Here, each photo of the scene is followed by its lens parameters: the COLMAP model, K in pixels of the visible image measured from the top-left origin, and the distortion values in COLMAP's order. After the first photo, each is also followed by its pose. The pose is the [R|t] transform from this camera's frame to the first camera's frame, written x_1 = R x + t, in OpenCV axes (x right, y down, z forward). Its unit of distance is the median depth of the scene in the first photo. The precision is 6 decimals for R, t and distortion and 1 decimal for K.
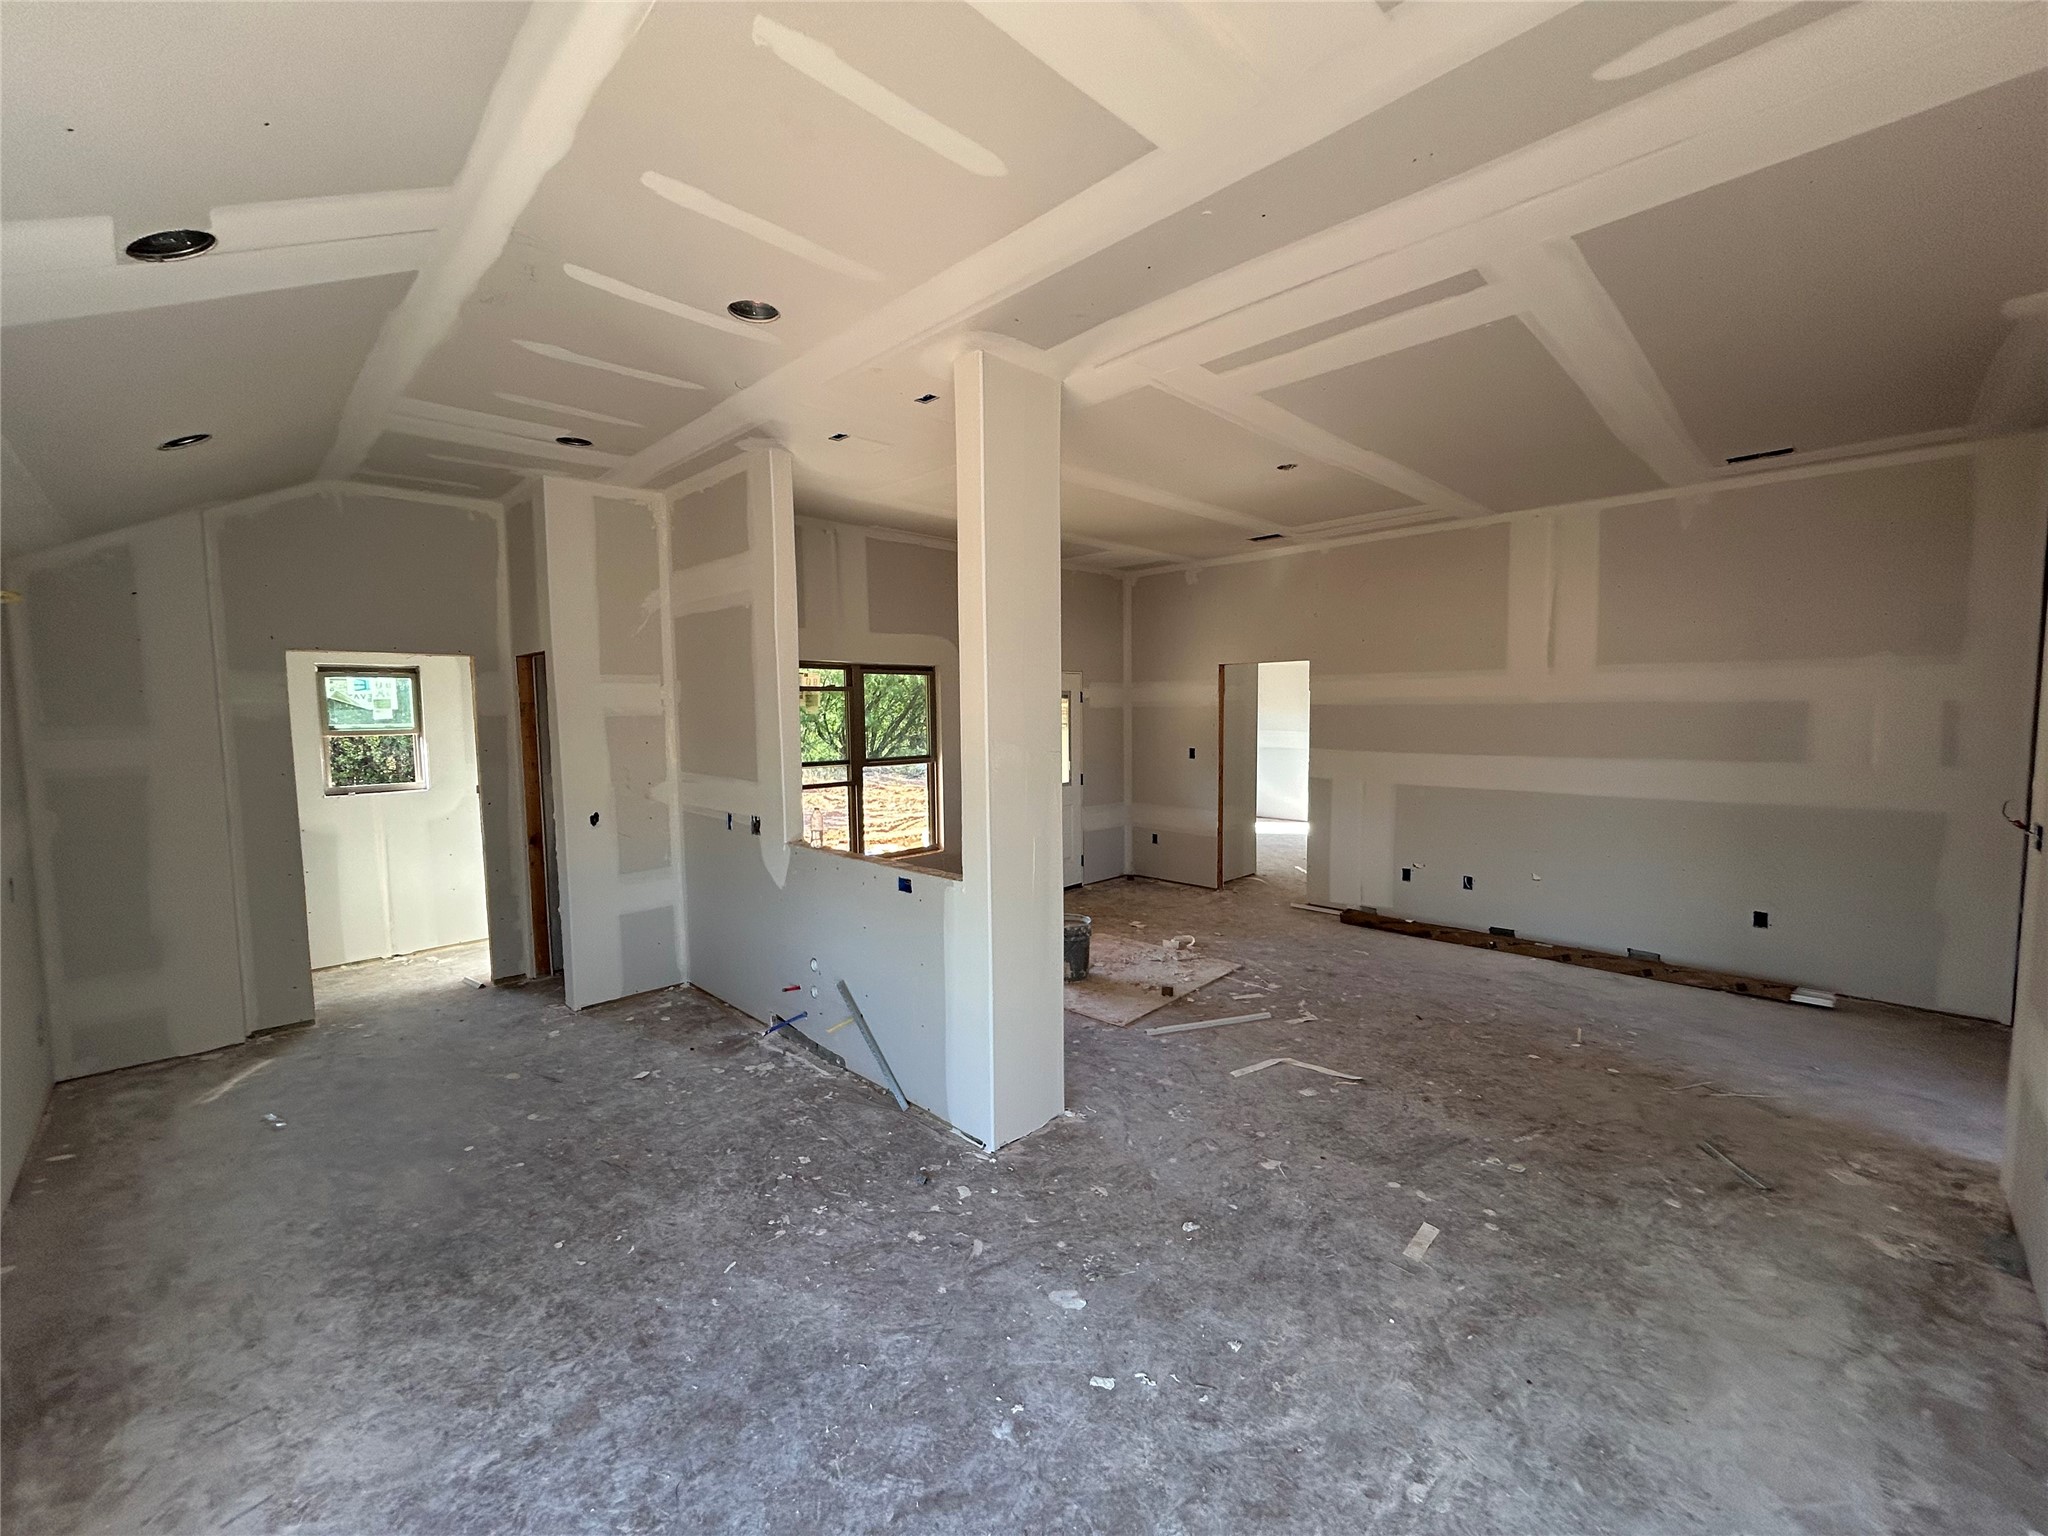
lens RADIAL K [[827.6, 0, 1021.5], [0, 827.6, 764.5], [0, 0, 1]] dist [-0.001927, 0.001344]
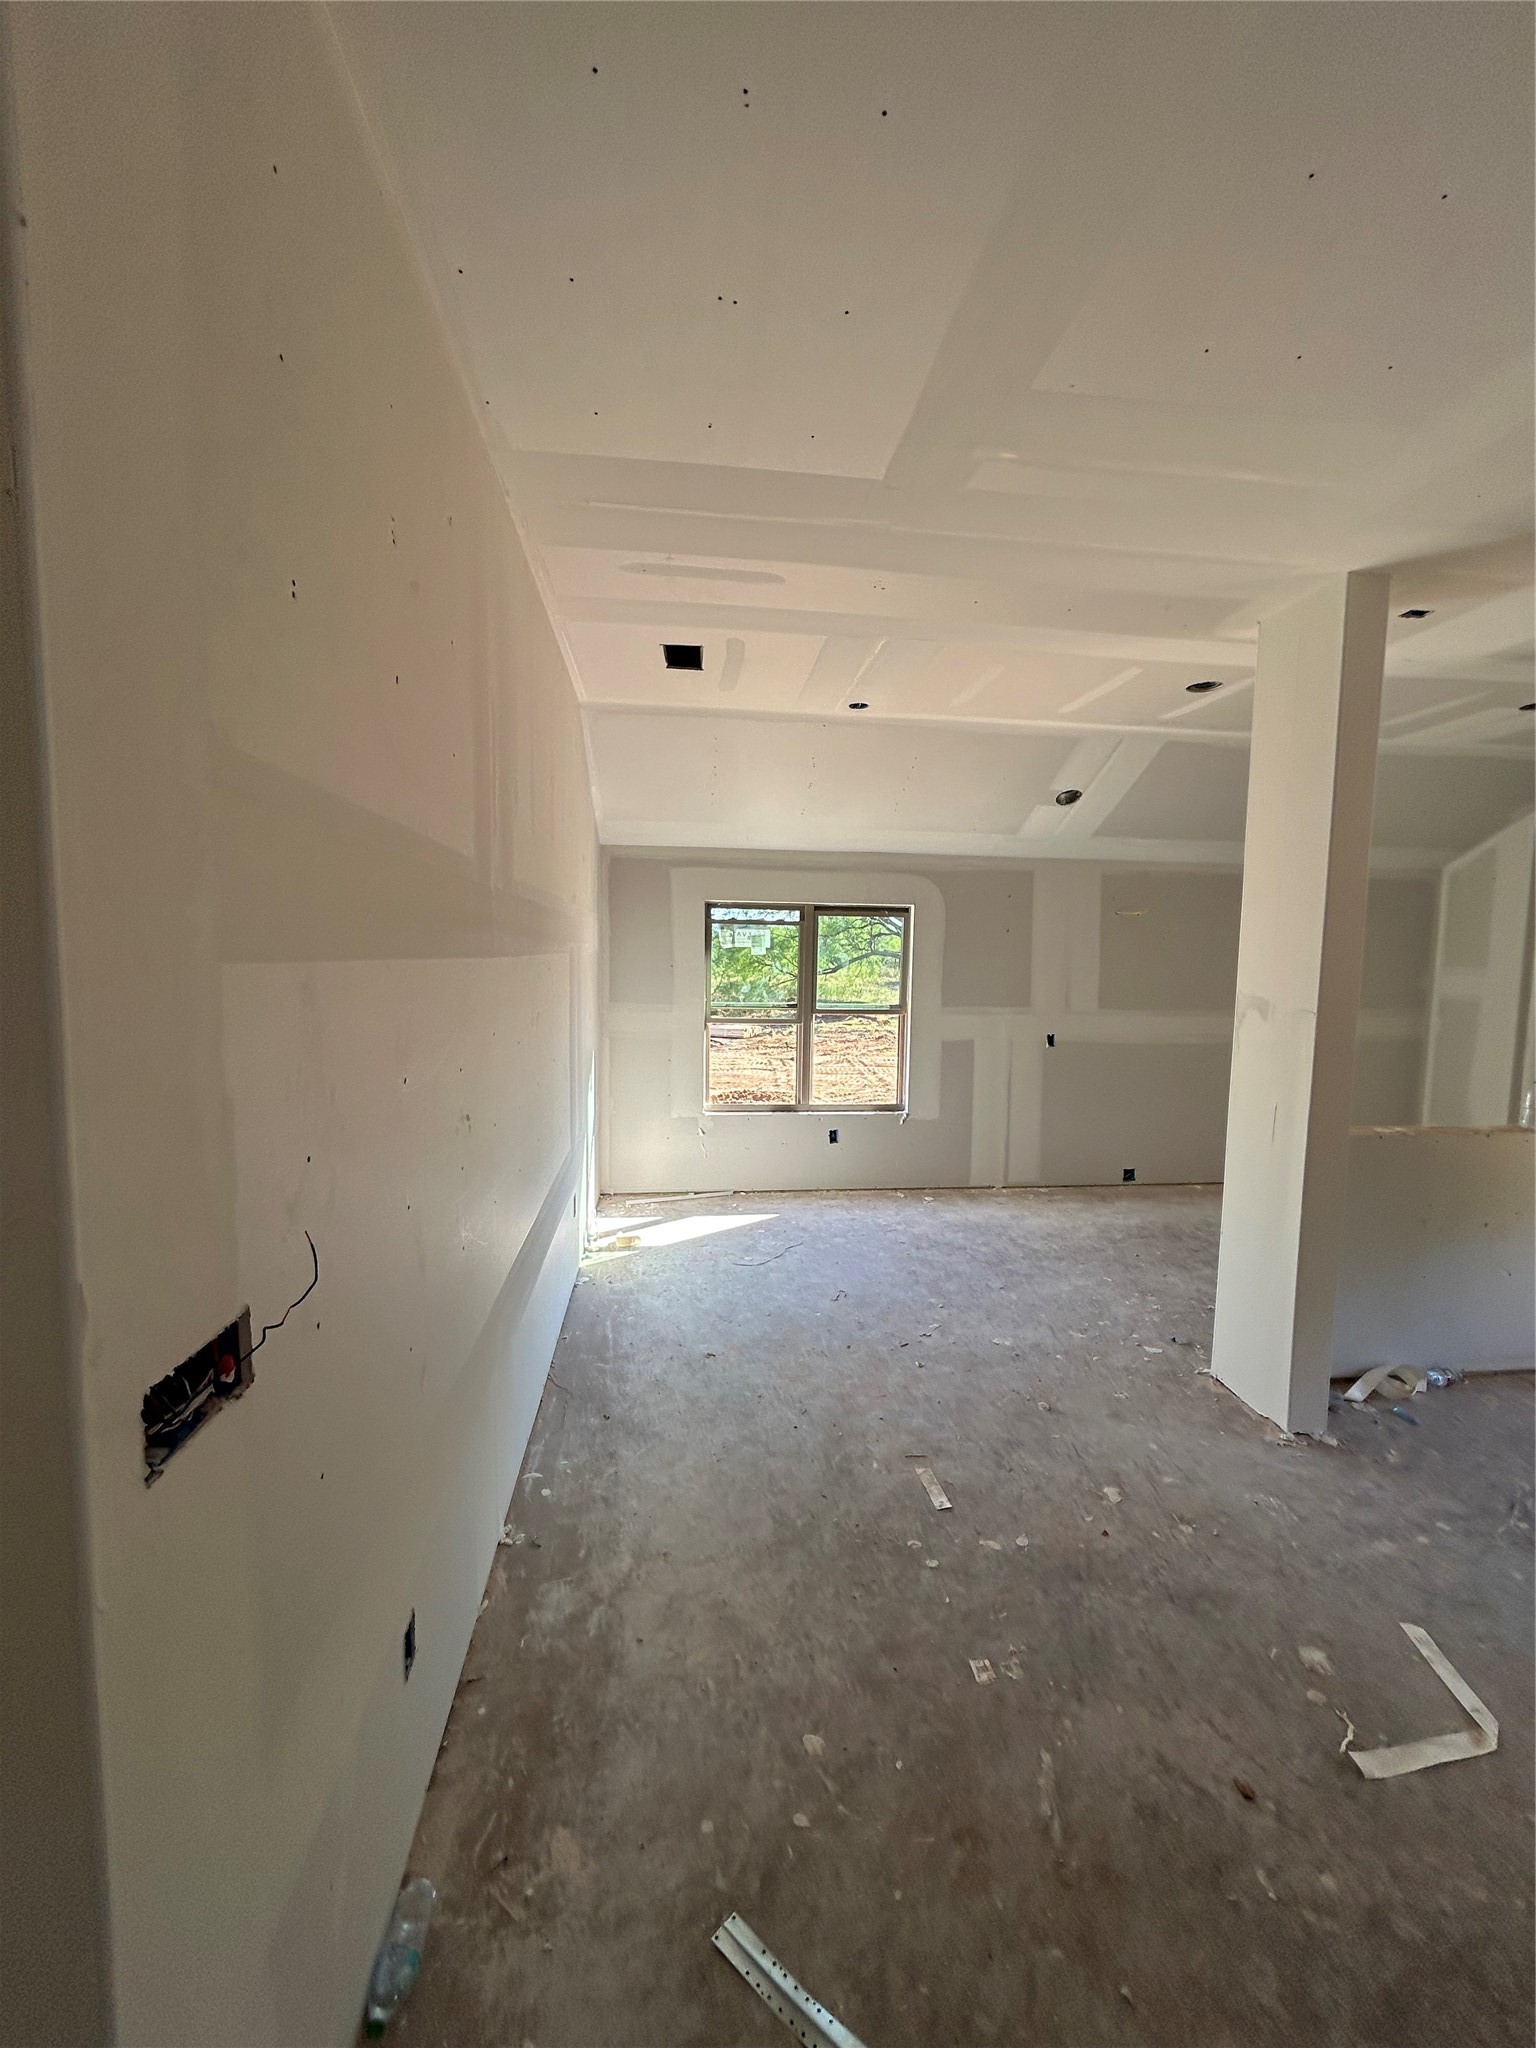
lens RADIAL K [[827.6, 0, 768.7], [0, 827.6, 1020.5], [0, 0, 1]] dist [-0.001927, 0.001344]
pose [[-0.615936, 0.069063, -0.784763, 1.017485], [-0.064928, 0.988311, 0.137936, -0.085659], [0.785116, 0.135913, -0.604252, 1.026490]]
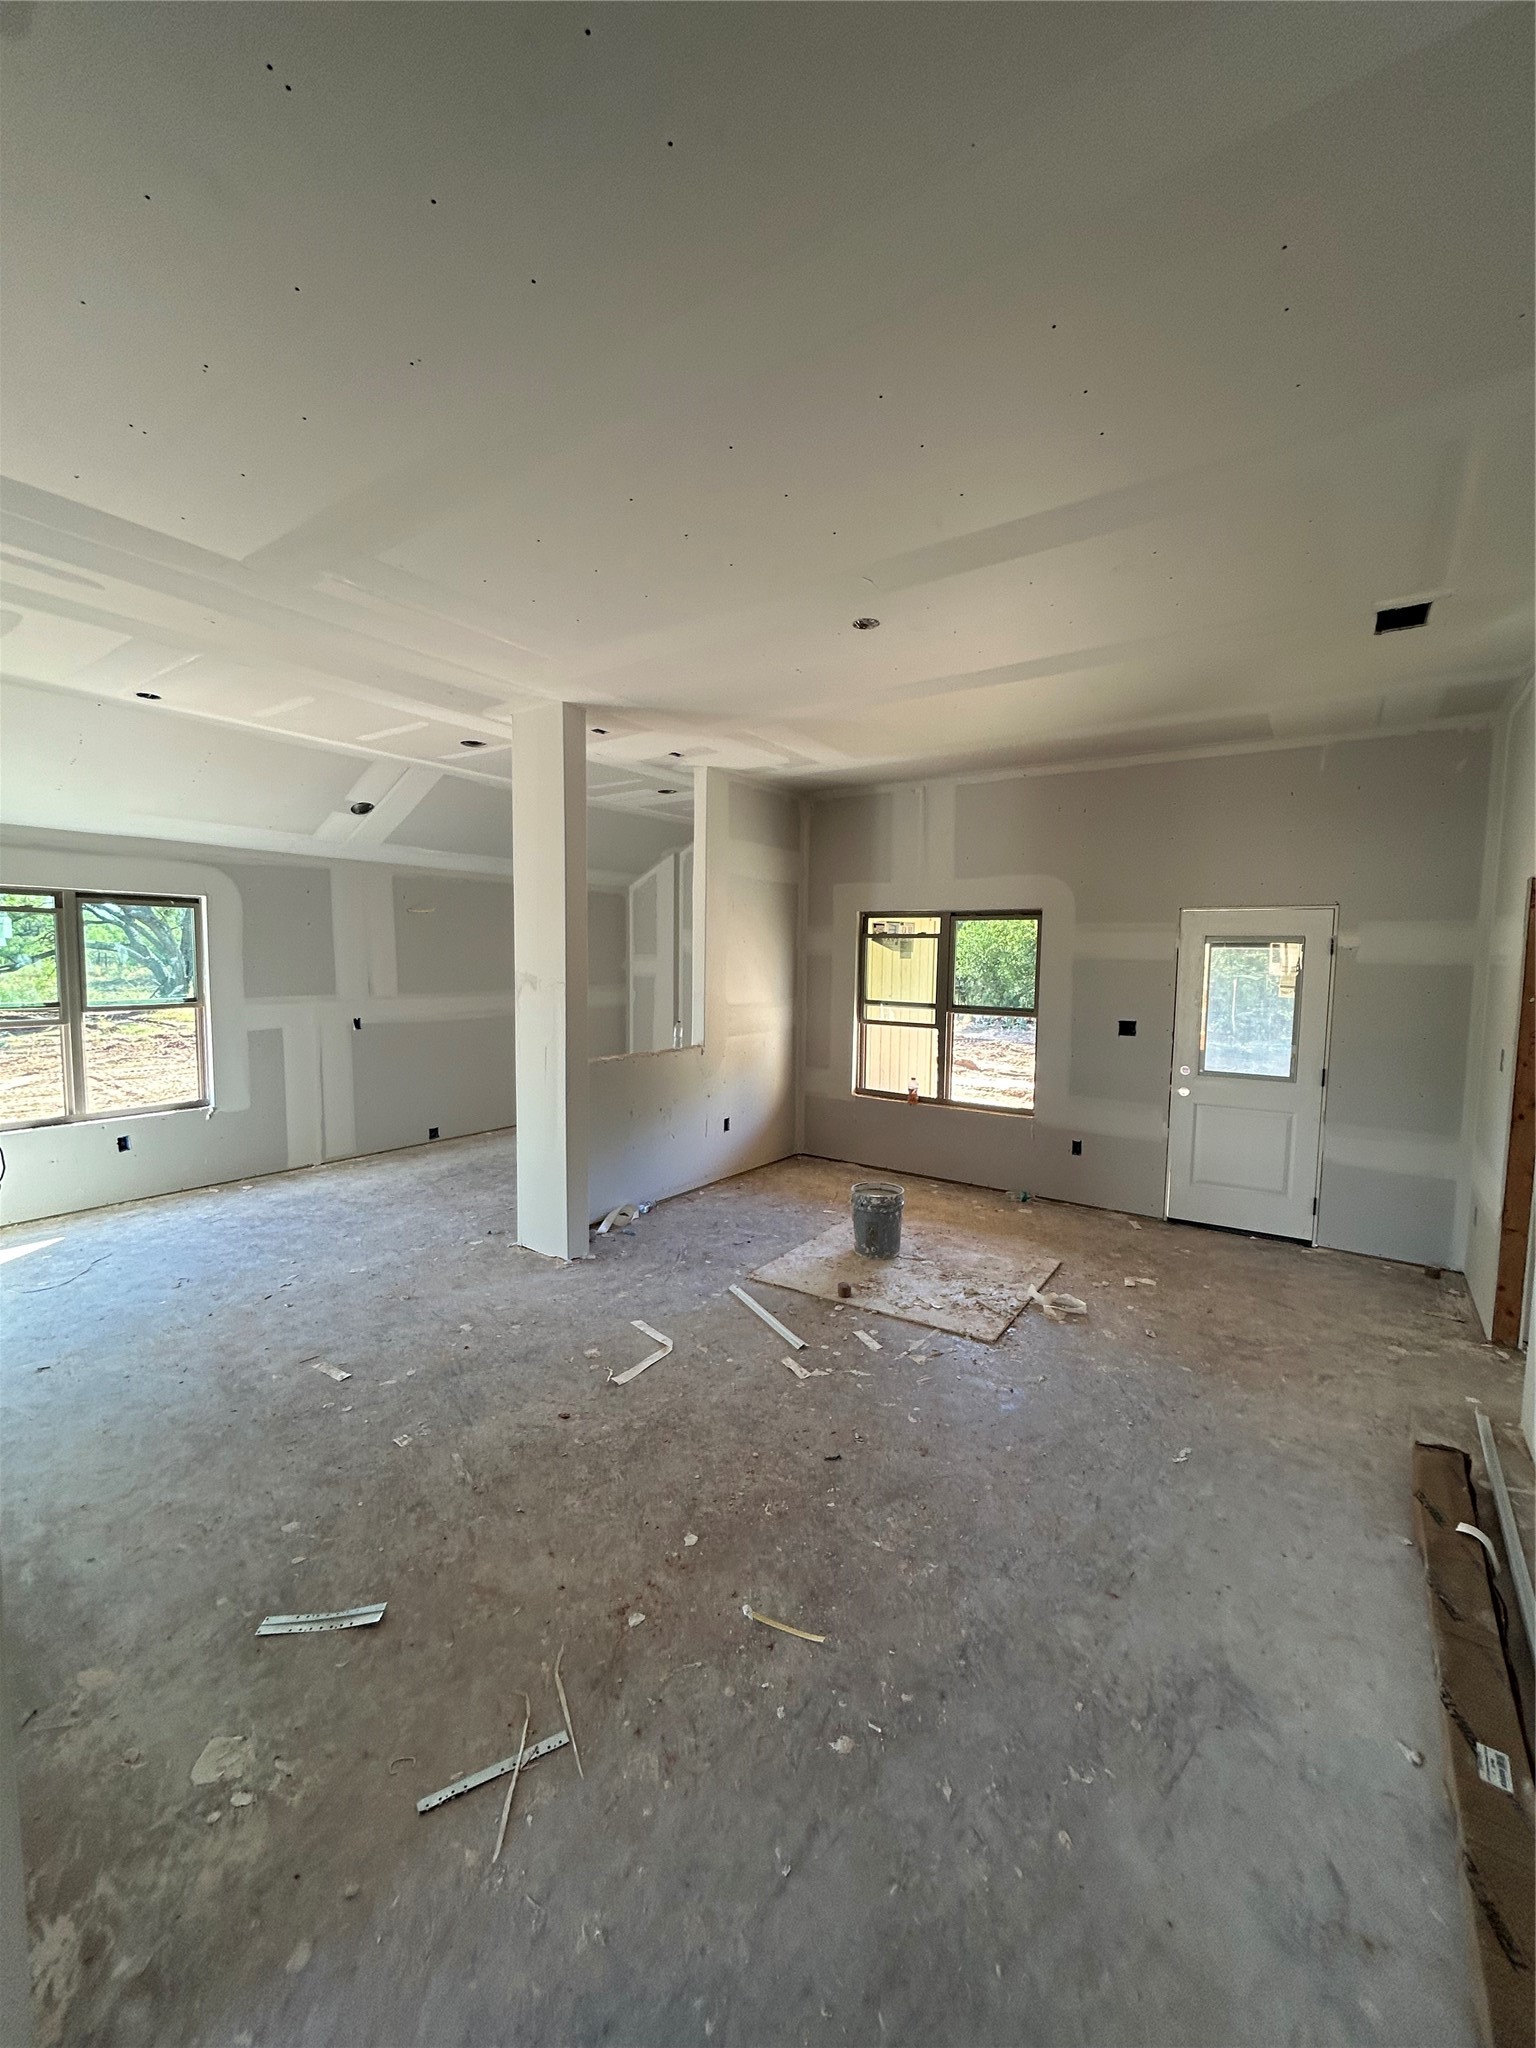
lens RADIAL K [[827.6, 0, 767.8], [0, 827.6, 1020.4], [0, 0, 1]] dist [-0.001927, 0.001344]
pose [[0.172100, 0.092723, -0.980706, 1.336551], [-0.085184, 0.993232, 0.078959, -0.084378], [0.981389, 0.069952, 0.178834, 1.038377]]
